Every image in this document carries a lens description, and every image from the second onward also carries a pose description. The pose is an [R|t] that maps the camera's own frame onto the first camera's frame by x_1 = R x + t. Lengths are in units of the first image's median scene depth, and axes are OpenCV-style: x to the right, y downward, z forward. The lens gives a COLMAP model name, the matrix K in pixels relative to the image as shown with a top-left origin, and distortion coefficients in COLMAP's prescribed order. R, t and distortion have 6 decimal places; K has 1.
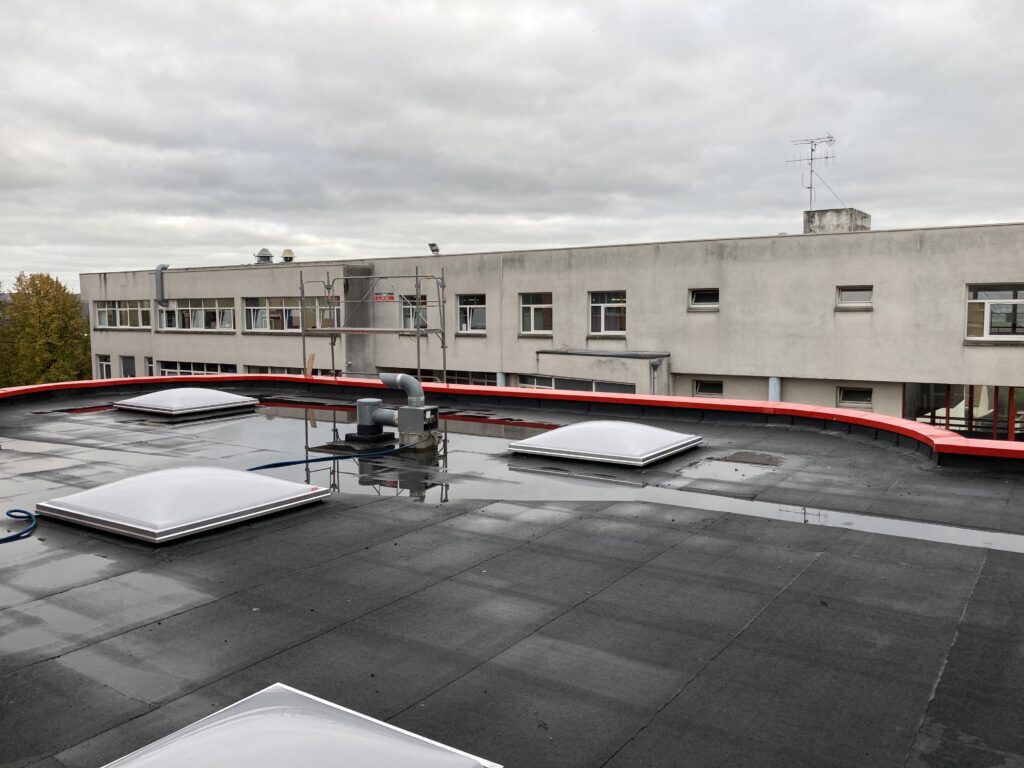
lens RADIAL K [[819.0, 0, 497.7], [0, 819.0, 379.9], [0, 0, 1]] dist [0.025710, -0.047595]
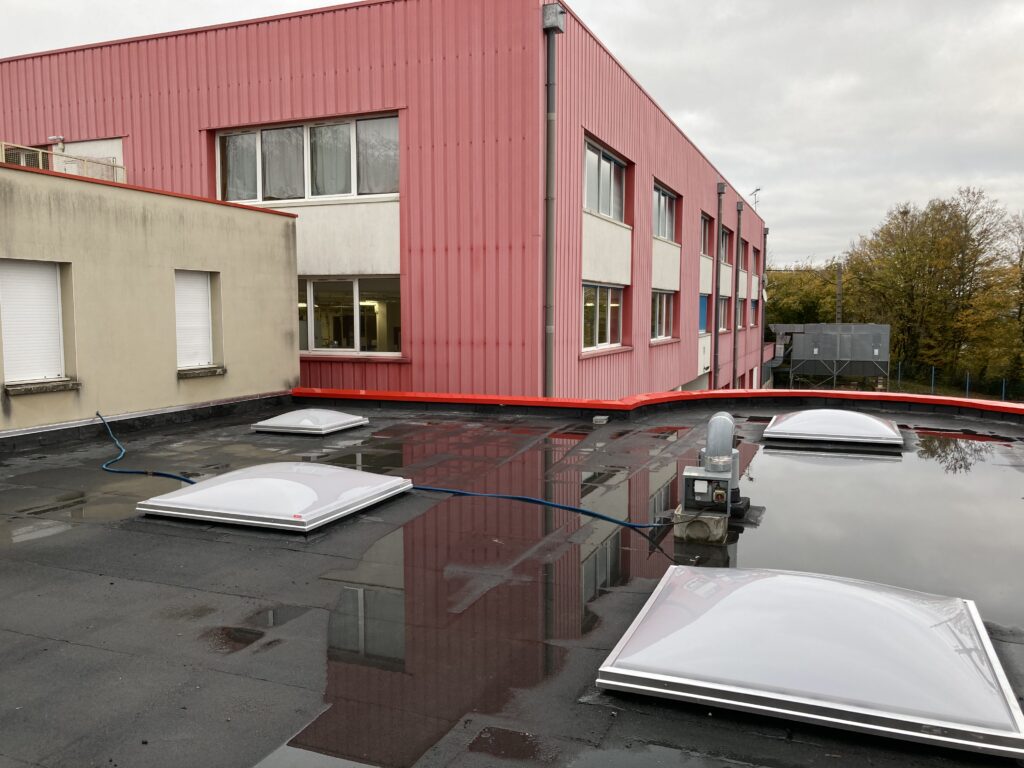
lens RADIAL K [[819.0, 0, 508.5], [0, 819.0, 379.6], [0, 0, 1]] dist [0.025710, -0.047595]
pose [[0.229558, 0.088568, -0.969257, 0.815855], [-0.089305, 0.993567, 0.069639, -0.115025], [0.969189, 0.070573, 0.235991, 1.221036]]
